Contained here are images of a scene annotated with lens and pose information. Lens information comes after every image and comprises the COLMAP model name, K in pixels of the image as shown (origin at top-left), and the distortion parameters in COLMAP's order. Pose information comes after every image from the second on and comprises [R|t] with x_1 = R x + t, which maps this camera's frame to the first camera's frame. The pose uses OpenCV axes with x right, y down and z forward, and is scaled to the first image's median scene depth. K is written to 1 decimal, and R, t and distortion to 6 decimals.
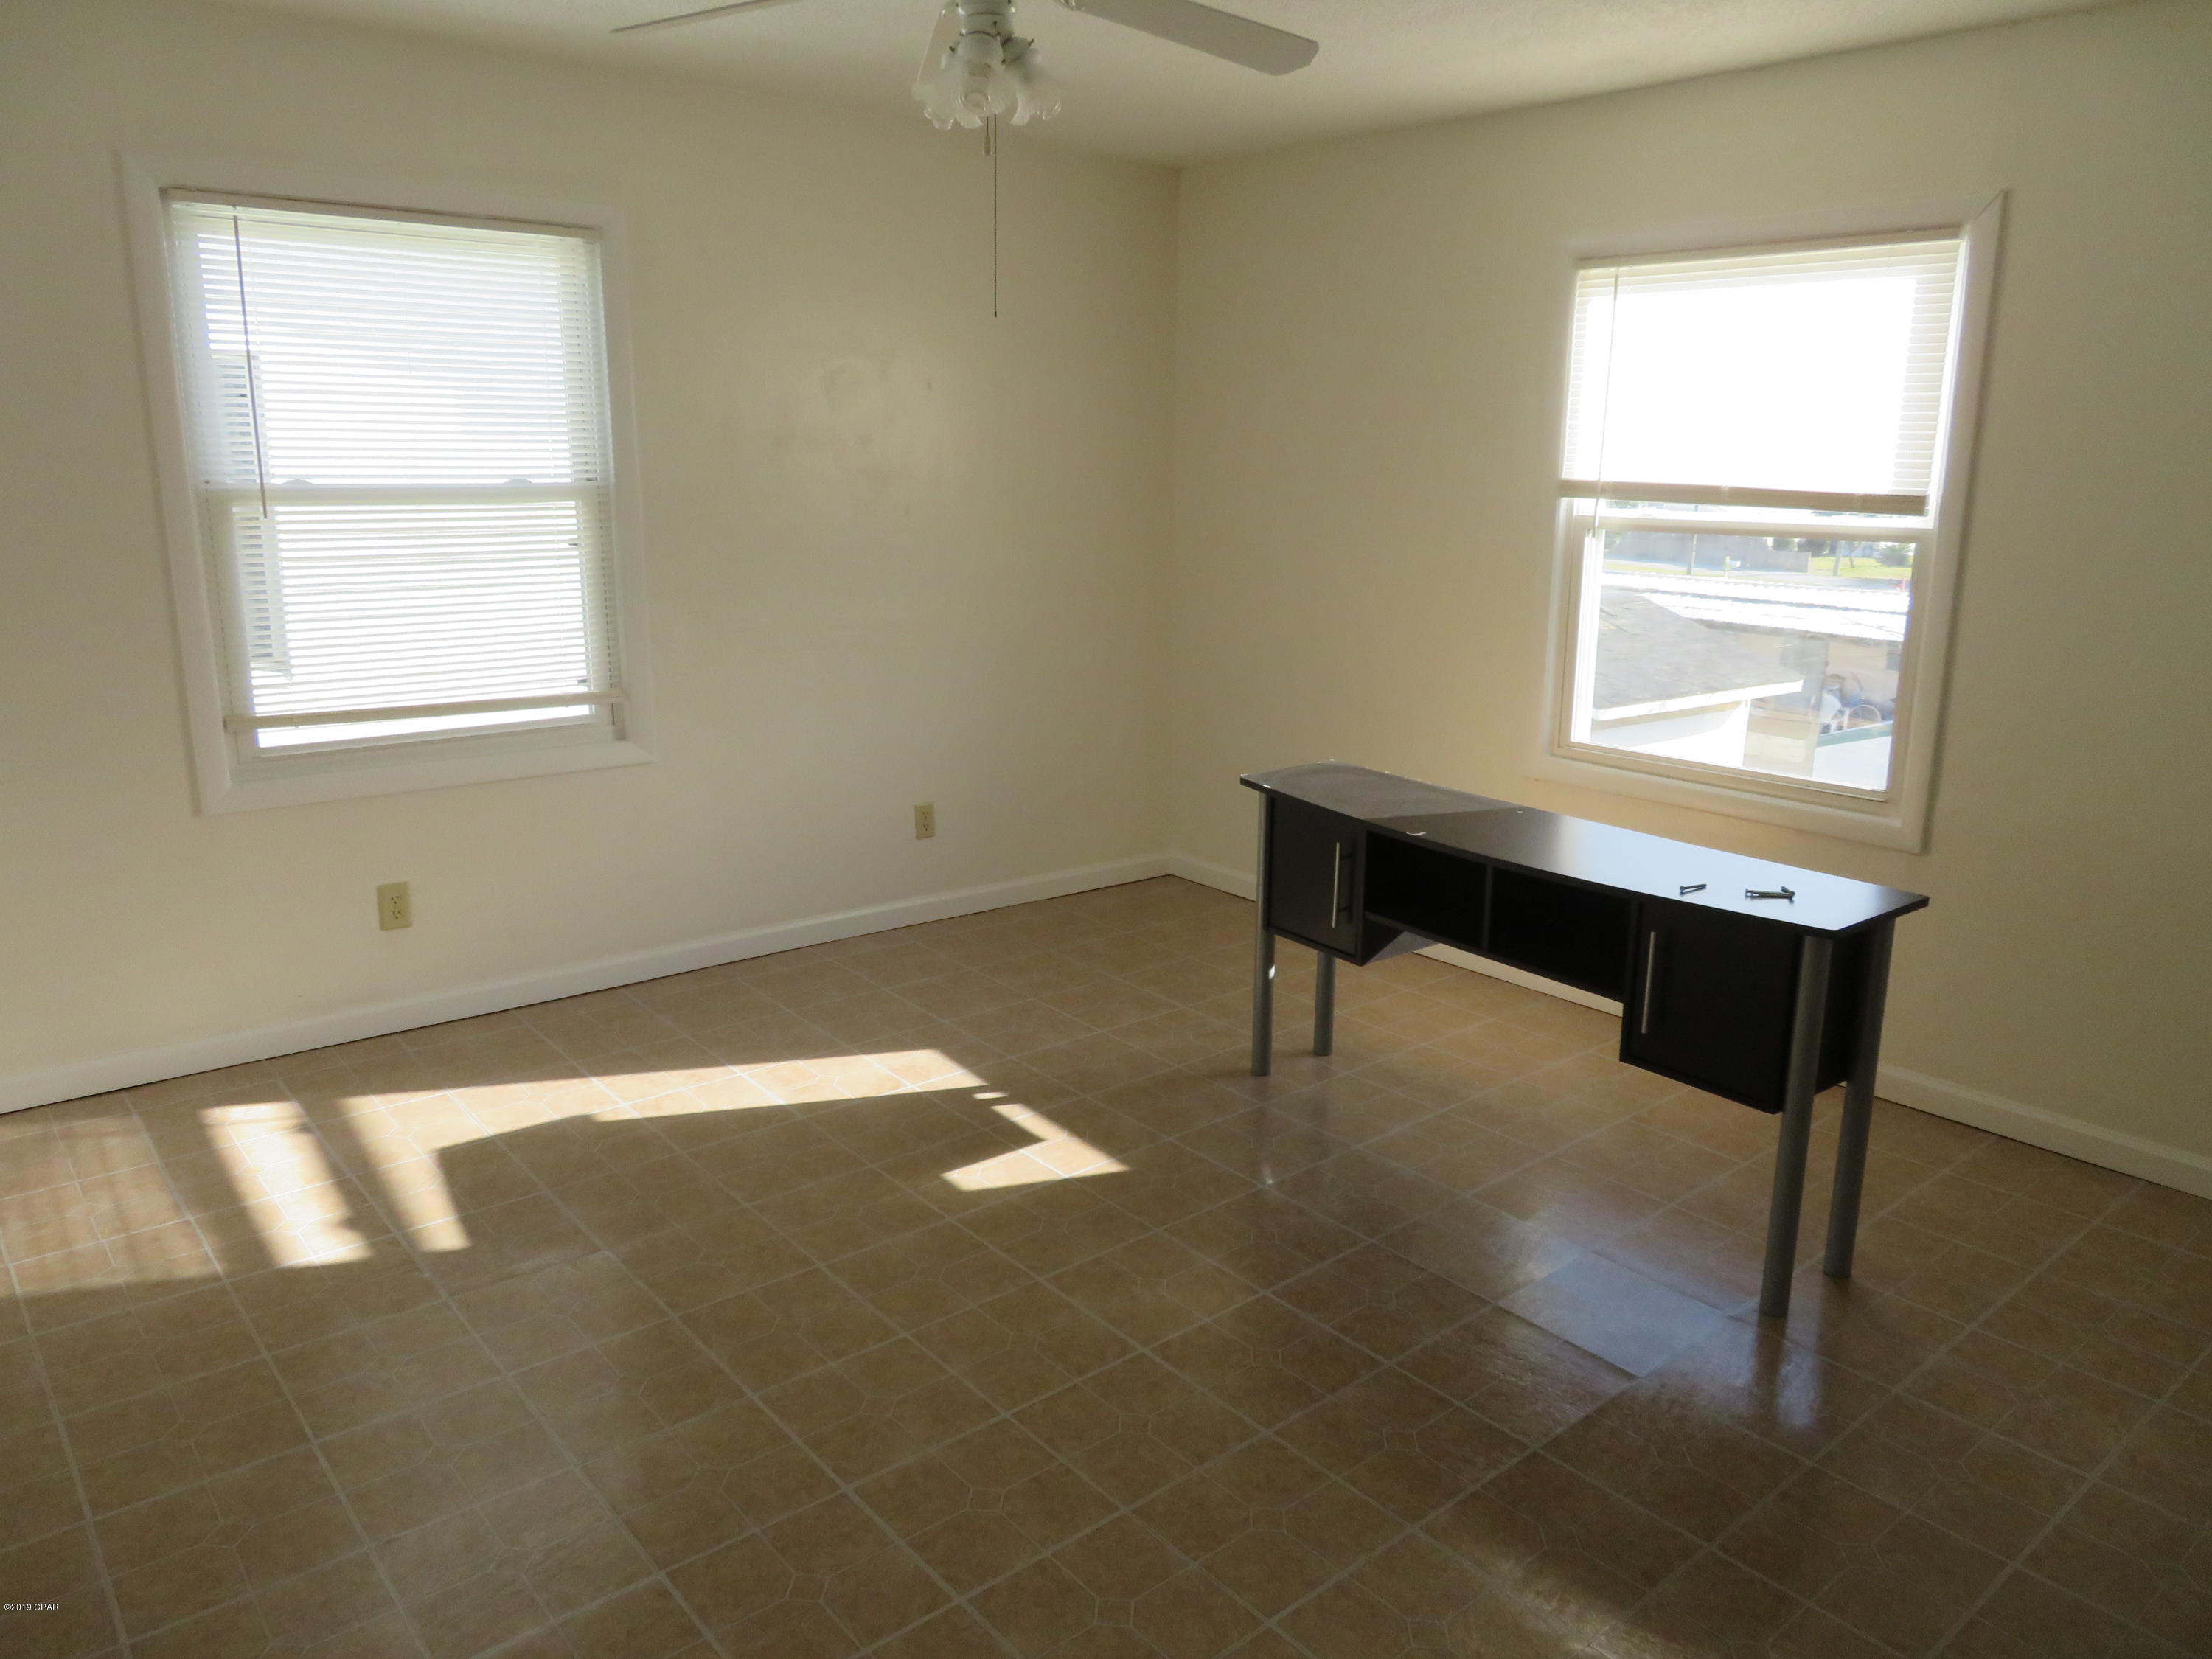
lens RADIAL K [[1586.2, 0, 1112.0], [0, 1586.2, 829.6], [0, 0, 1]] dist [-0.023691, 0.003890]
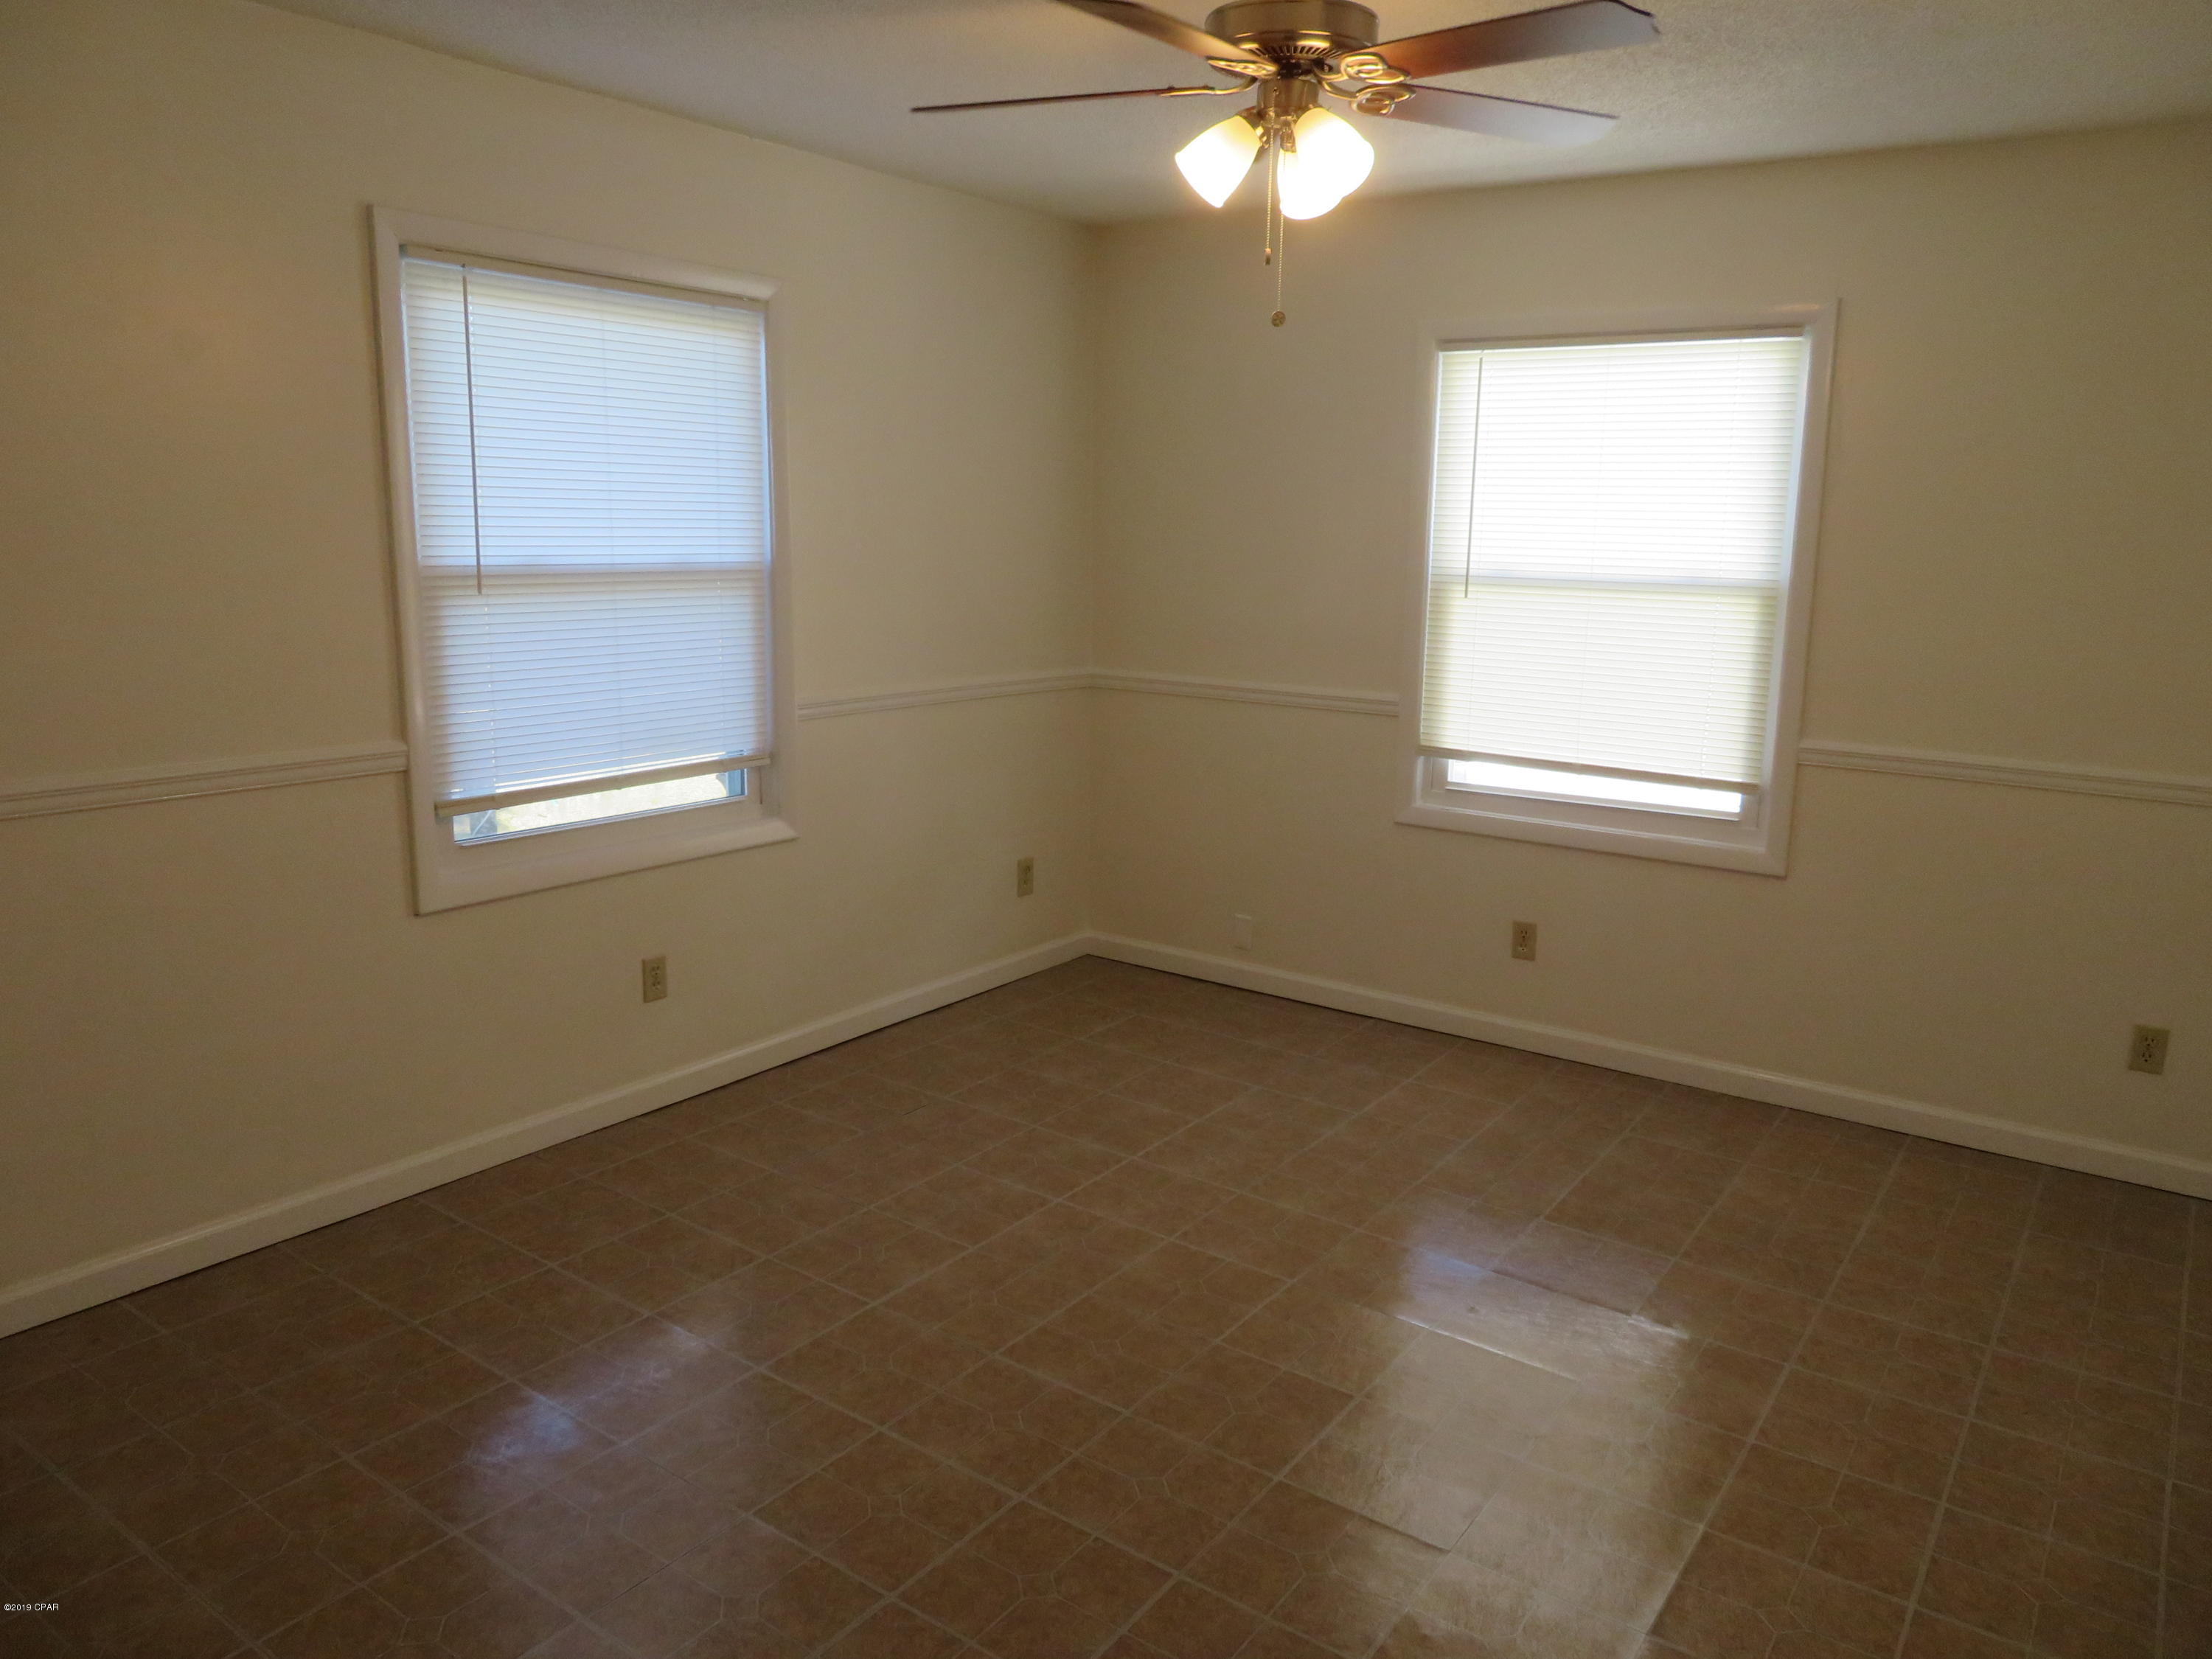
lens RADIAL K [[1586.2, 0, 1107.5], [0, 1586.2, 822.3], [0, 0, 1]] dist [-0.023691, 0.003890]
pose [[0.973468, -0.042486, 0.224843, -0.224876], [0.051884, 0.998002, -0.036052, -0.009330], [-0.222862, 0.046761, 0.973728, 0.015296]]
